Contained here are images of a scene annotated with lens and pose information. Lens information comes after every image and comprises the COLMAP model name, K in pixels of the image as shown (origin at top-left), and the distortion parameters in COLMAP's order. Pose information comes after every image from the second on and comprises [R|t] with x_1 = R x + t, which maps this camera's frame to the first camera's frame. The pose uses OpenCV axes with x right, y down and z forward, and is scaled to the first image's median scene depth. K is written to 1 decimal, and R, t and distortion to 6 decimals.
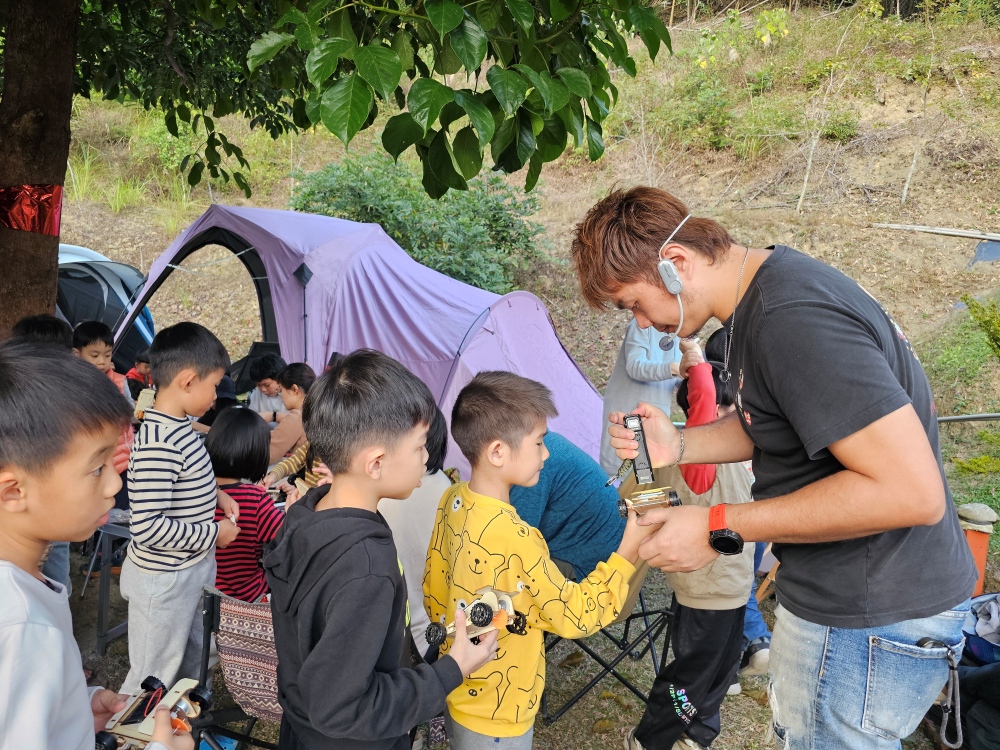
lens RADIAL K [[603.2, 0, 500.0], [0, 603.2, 375.0], [0, 0, 1]] dist [0.002164, -0.000882]
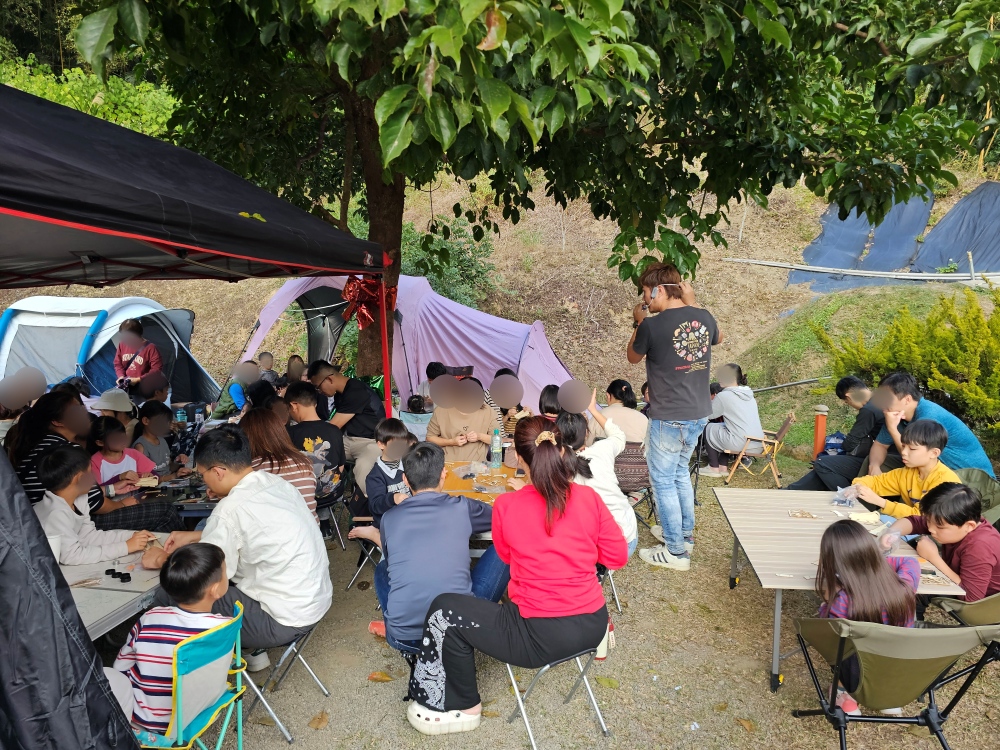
lens RADIAL K [[603.2, 0, 500.0], [0, 603.2, 375.0], [0, 0, 1]] dist [0.002164, -0.000882]
pose [[0.972188, -0.062727, 0.225644, -0.231635], [0.068287, 0.997522, -0.016914, 0.009126], [-0.224024, 0.031852, 0.974063, -0.256559]]
